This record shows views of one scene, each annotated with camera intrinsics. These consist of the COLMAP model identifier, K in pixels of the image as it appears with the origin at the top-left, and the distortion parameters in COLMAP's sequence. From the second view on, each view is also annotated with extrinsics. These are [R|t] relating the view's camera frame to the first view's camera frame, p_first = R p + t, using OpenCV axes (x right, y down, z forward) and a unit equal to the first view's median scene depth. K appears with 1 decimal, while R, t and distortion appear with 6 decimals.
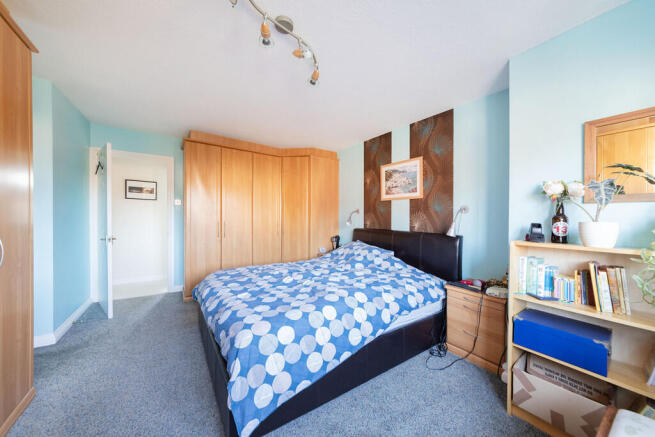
lens RADIAL K [[229.2, 0, 327.8], [0, 229.2, 220.0], [0, 0, 1]] dist [-0.000811, -0.000054]
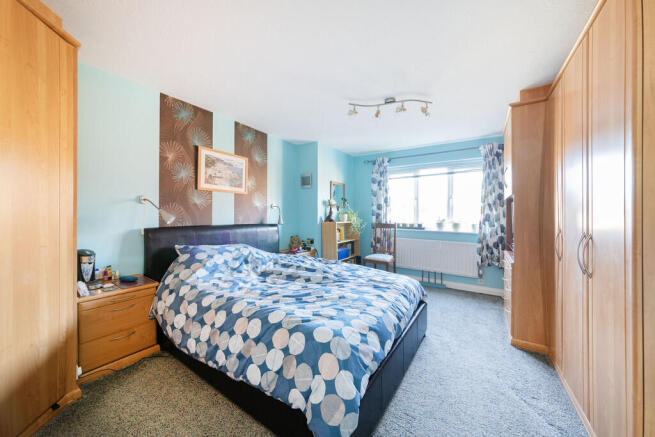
lens RADIAL K [[229.2, 0, 328.1], [0, 229.2, 213.7], [0, 0, 1]] dist [-0.000811, -0.000054]
pose [[-0.342640, -0.011360, 0.939398, -0.712634], [-0.002120, 0.999934, 0.011319, -0.010365], [-0.939464, 0.001887, -0.342641, 0.898737]]
